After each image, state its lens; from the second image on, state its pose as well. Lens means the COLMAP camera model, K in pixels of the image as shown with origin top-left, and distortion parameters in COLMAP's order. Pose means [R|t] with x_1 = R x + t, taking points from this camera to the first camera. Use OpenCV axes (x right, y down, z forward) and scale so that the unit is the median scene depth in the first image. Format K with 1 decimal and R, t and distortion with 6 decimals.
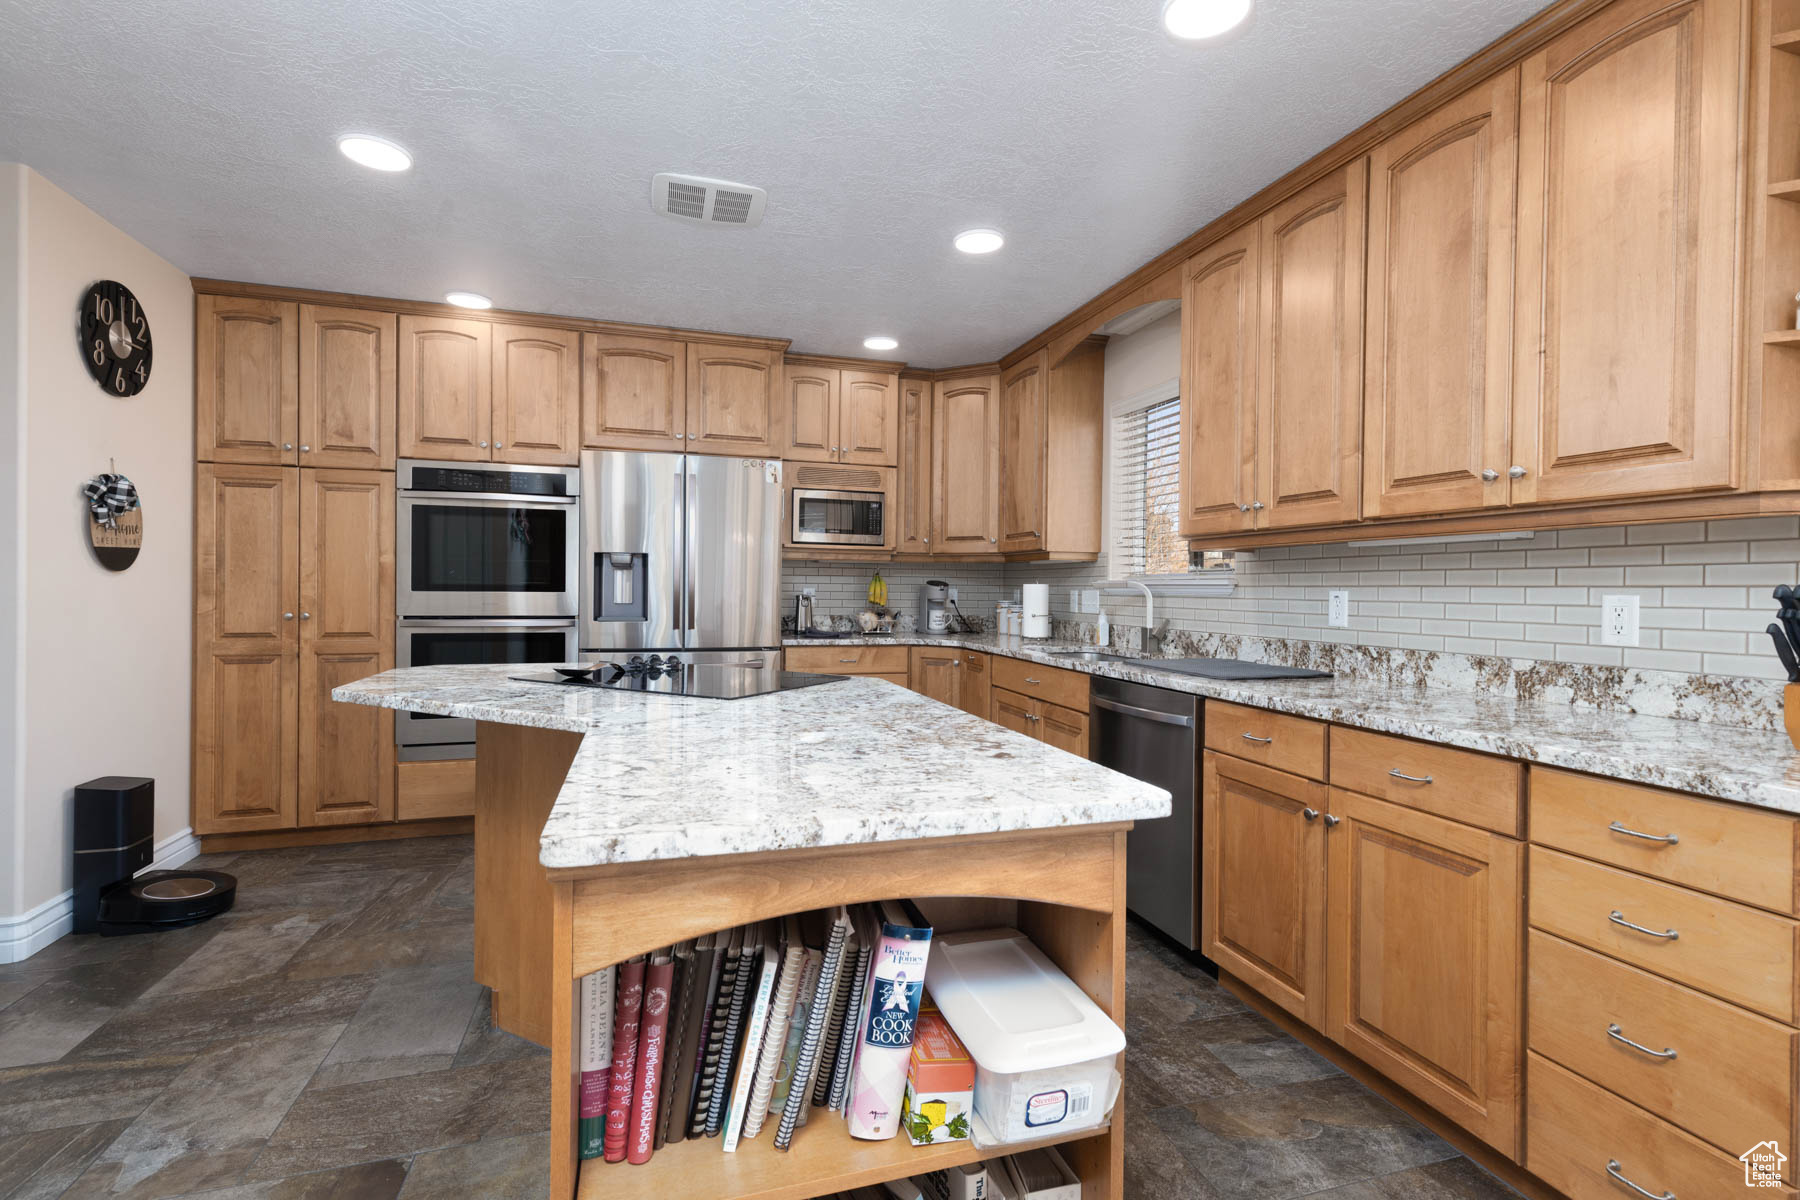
lens RADIAL K [[811.1, 0, 901.2], [0, 811.1, 589.1], [0, 0, 1]] dist [0.013973, -0.001177]
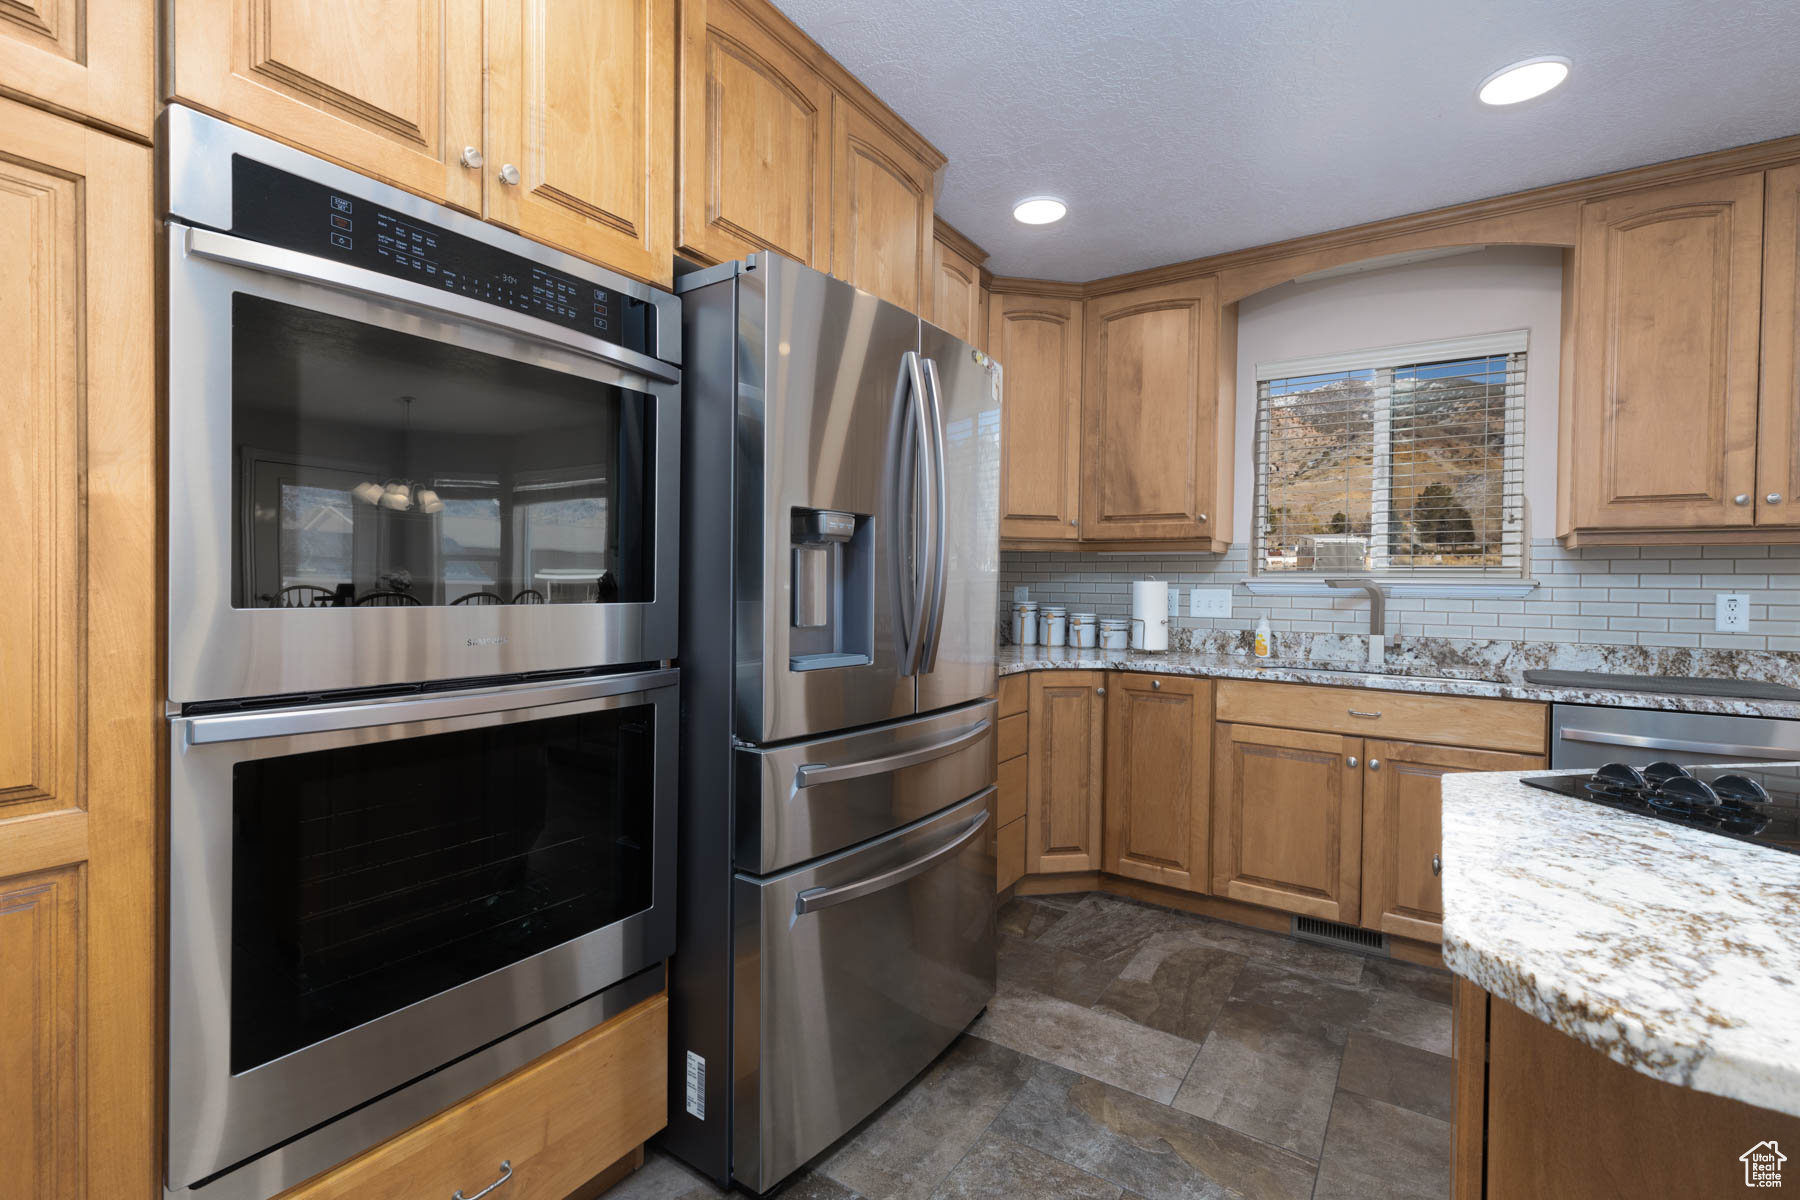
lens RADIAL K [[811.1, 0, 904.5], [0, 811.1, 592.6], [0, 0, 1]] dist [0.013973, -0.001177]
pose [[0.770362, -0.006495, 0.637574, -0.572496], [-0.004283, 0.999873, 0.015360, -0.007097], [-0.637592, -0.014563, 0.770236, 0.612973]]
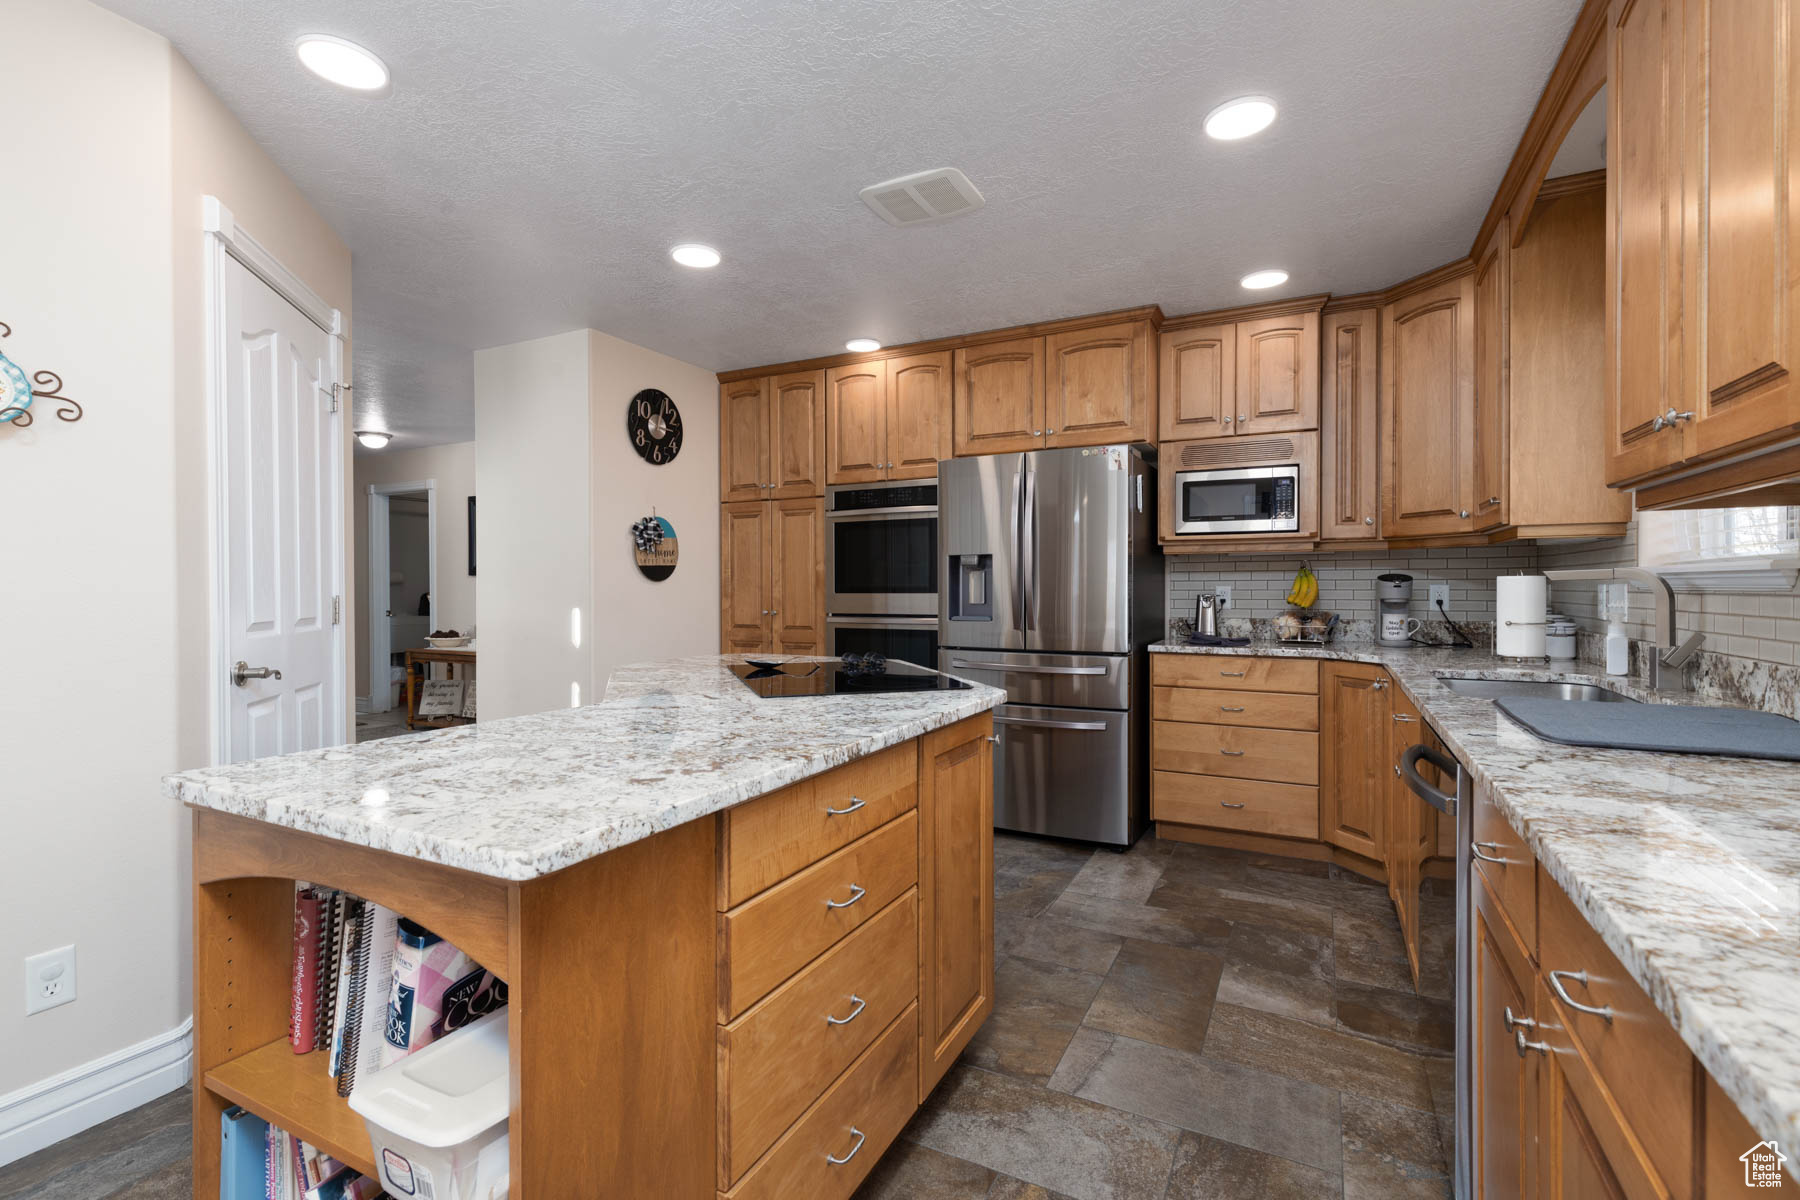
lens RADIAL K [[811.1, 0, 897.5], [0, 811.1, 591.0], [0, 0, 1]] dist [0.013973, -0.001177]
pose [[0.713877, -0.008845, -0.700216, 0.301403], [0.010224, 0.999945, -0.002208, 0.002725], [0.700197, -0.005583, 0.713928, 0.187096]]
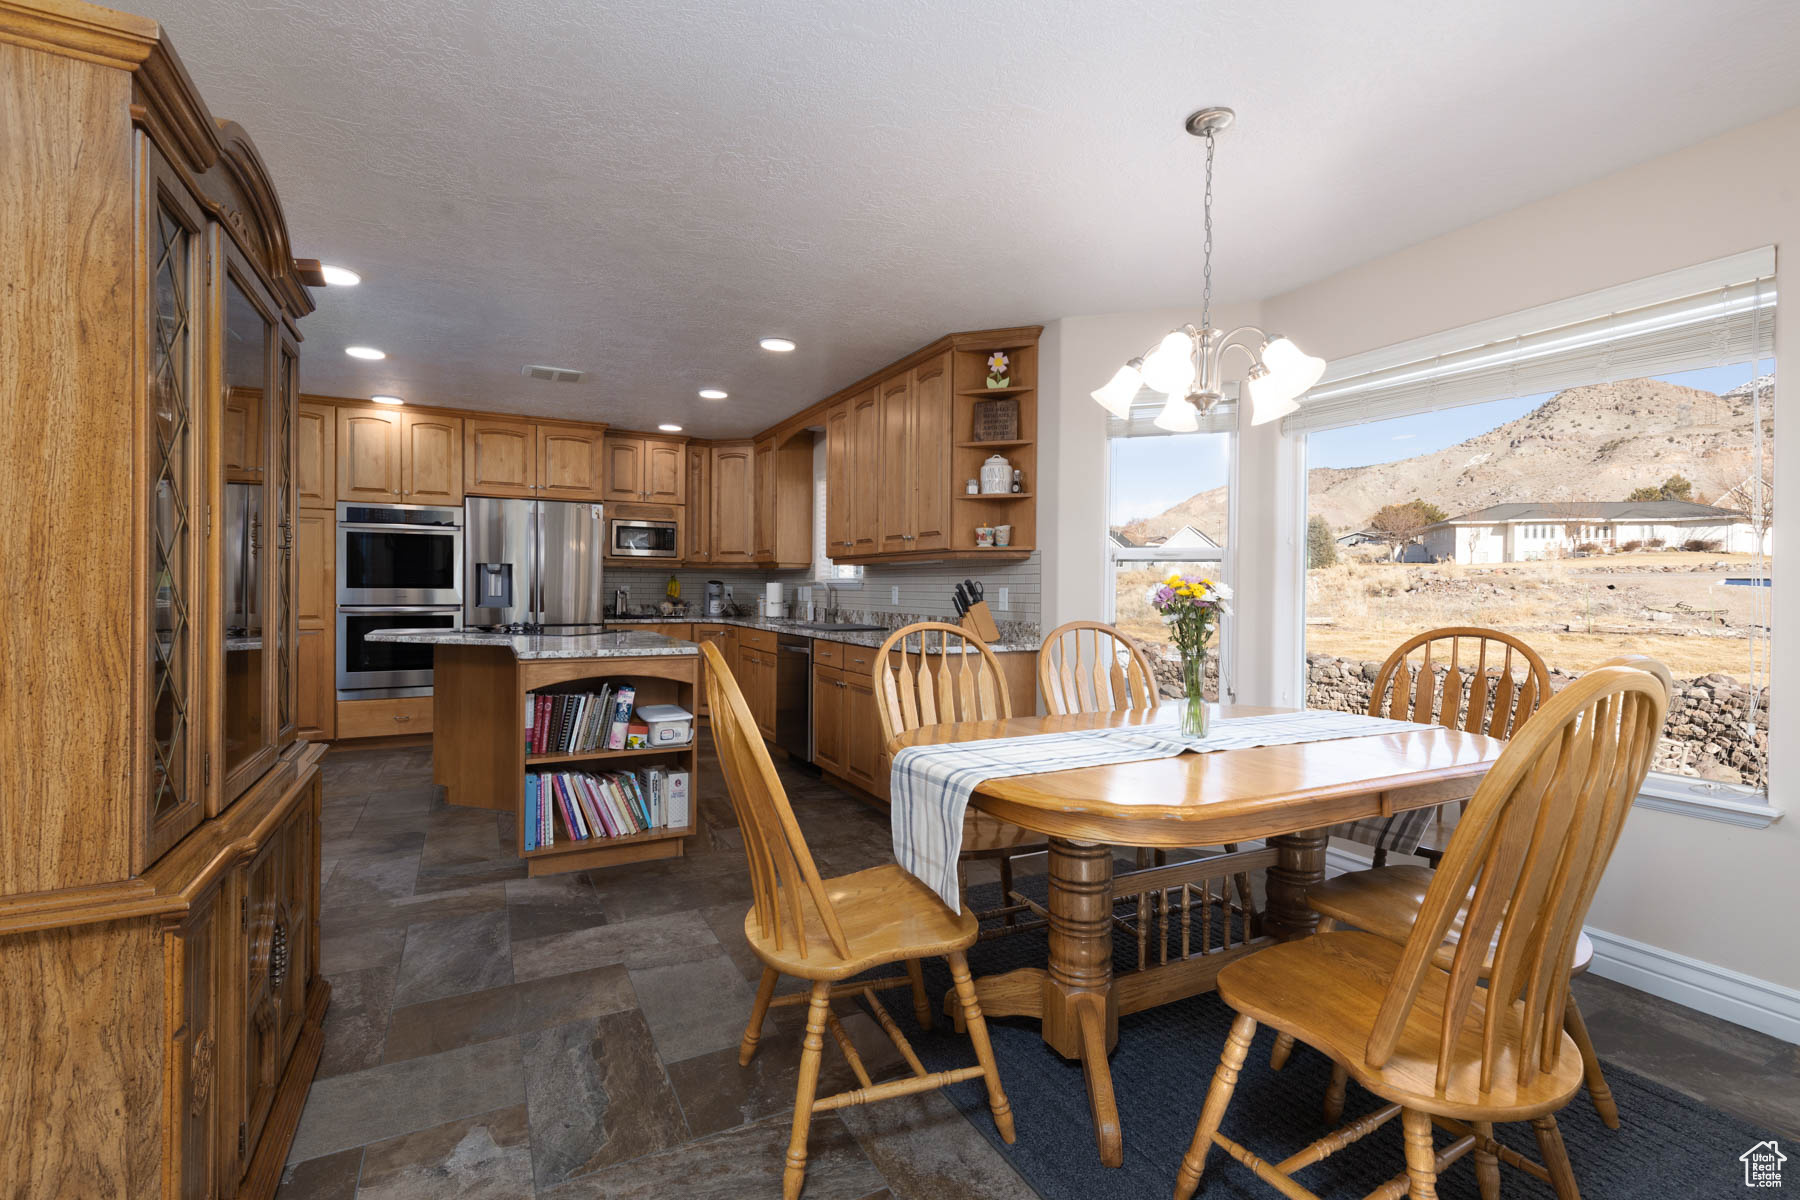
lens RADIAL K [[811.1, 0, 899.5], [0, 811.1, 593.0], [0, 0, 1]] dist [0.013973, -0.001177]
pose [[0.983500, -0.003971, 0.180863, 0.133919], [0.002552, 0.999964, 0.008074, 0.001368], [-0.180889, -0.007479, 0.983475, -0.655977]]
